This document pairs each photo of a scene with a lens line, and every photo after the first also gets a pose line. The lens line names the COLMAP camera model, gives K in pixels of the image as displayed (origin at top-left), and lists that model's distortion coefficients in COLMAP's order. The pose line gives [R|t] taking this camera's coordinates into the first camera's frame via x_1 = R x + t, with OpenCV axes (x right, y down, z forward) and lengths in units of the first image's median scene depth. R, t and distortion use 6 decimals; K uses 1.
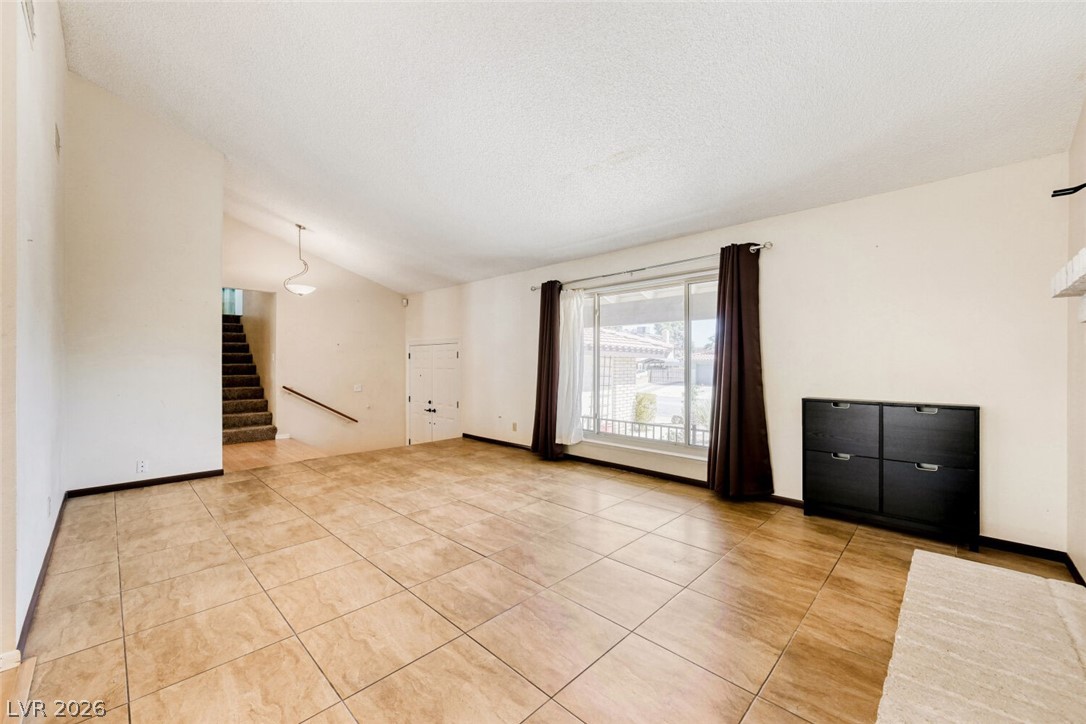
lens RADIAL K [[442.9, 0, 541.0], [0, 442.9, 362.5], [0, 0, 1]] dist [0.001461, 0.000144]
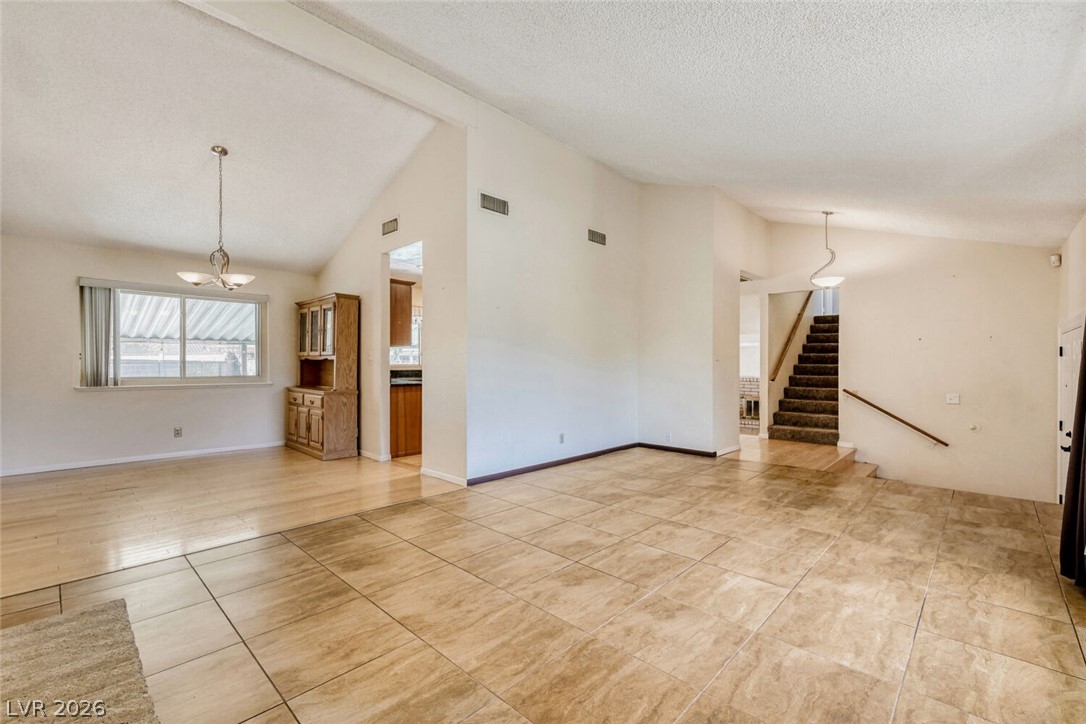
lens RADIAL K [[451.0, 0, 544.3], [0, 451.0, 366.0], [0, 0, 1]] dist [0.000368, -0.000081]
pose [[0.008783, 0.003788, -0.999954, 0.661550], [0.001320, 0.999992, 0.003800, -0.000653], [0.999961, -0.001353, 0.008778, 0.694903]]
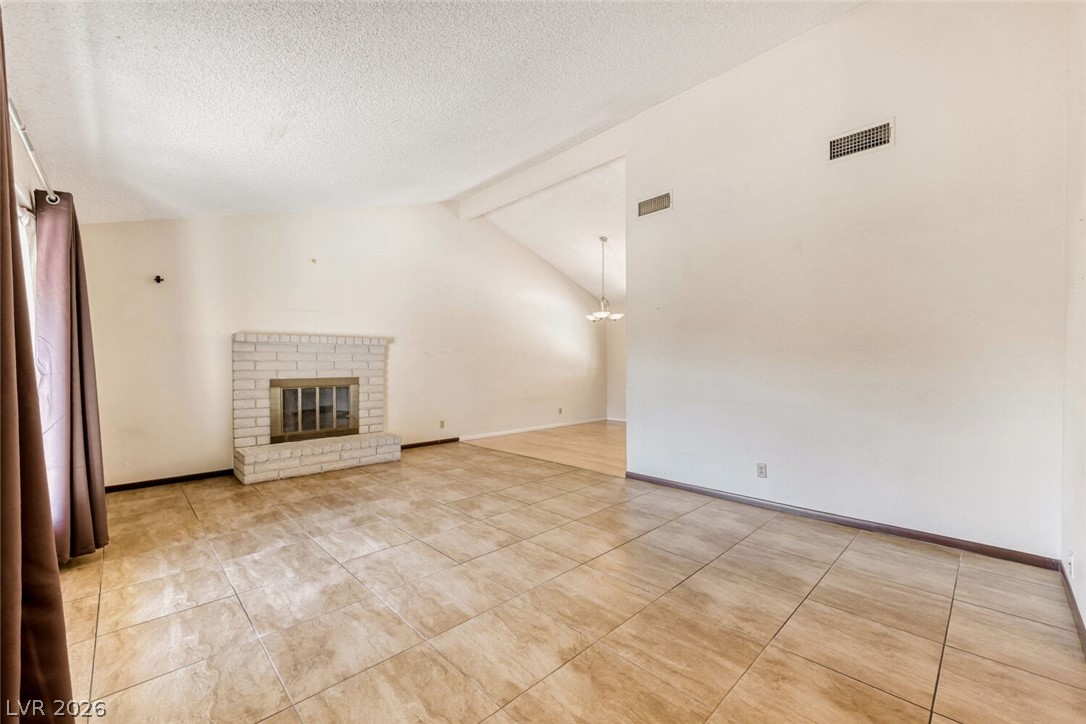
lens RADIAL K [[425.3, 0, 547.5], [0, 425.3, 360.0], [0, 0, 1]] dist [0.000066, -0.000036]
pose [[-0.999991, 0.003146, -0.002995, -0.341386], [0.003198, 0.999840, -0.017618, 0.003176], [0.002939, -0.017627, -0.999840, 1.782462]]
